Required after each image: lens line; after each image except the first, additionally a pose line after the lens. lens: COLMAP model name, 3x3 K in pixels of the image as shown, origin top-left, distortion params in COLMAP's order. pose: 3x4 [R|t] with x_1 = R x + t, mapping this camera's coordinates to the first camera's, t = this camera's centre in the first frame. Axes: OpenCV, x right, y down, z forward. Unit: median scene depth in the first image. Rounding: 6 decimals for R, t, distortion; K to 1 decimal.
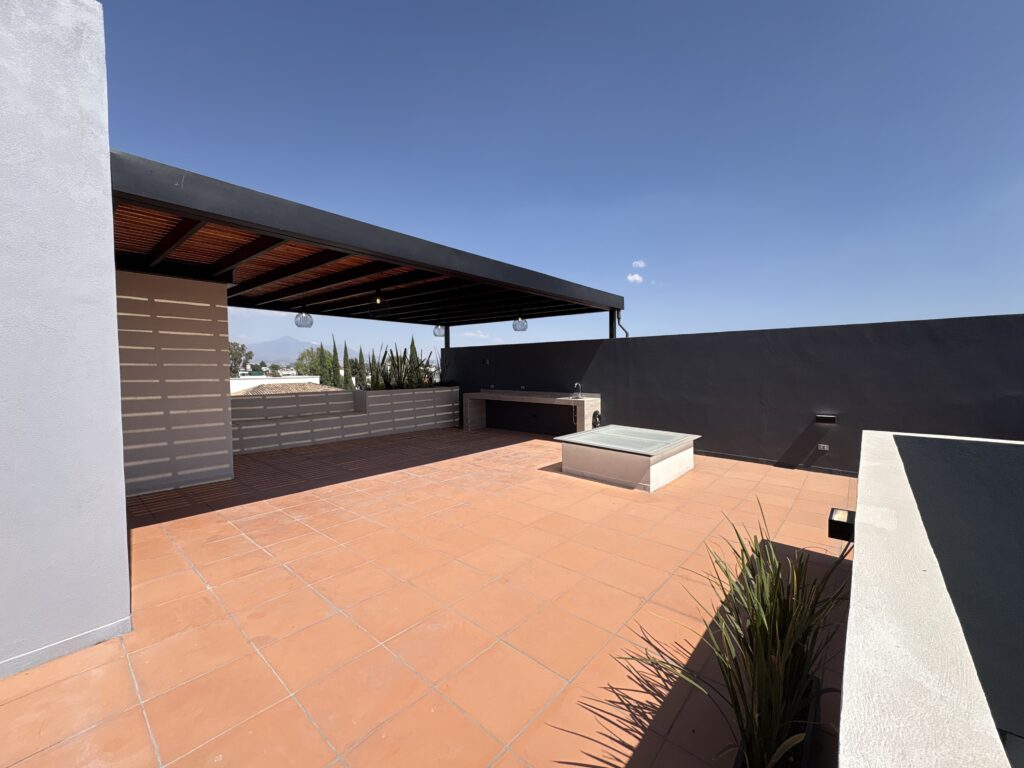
lens RADIAL K [[406.4, 0, 509.2], [0, 406.4, 385.8], [0, 0, 1]] dist [-0.002103, -0.000698]
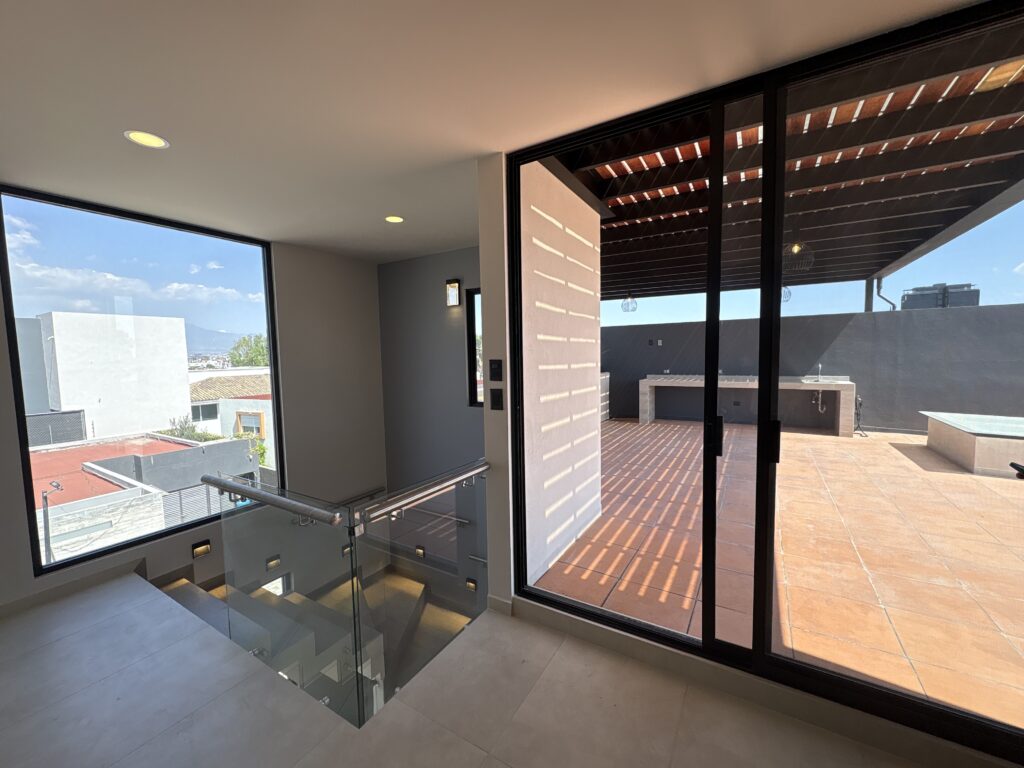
lens RADIAL K [[406.4, 0, 512.2], [0, 406.4, 382.6], [0, 0, 1]] dist [-0.002103, -0.000698]
pose [[0.987998, -0.024002, 0.152594, -0.633141], [0.020473, 0.999486, 0.024658, -0.002790], [-0.153107, -0.021238, 0.987981, 0.256297]]
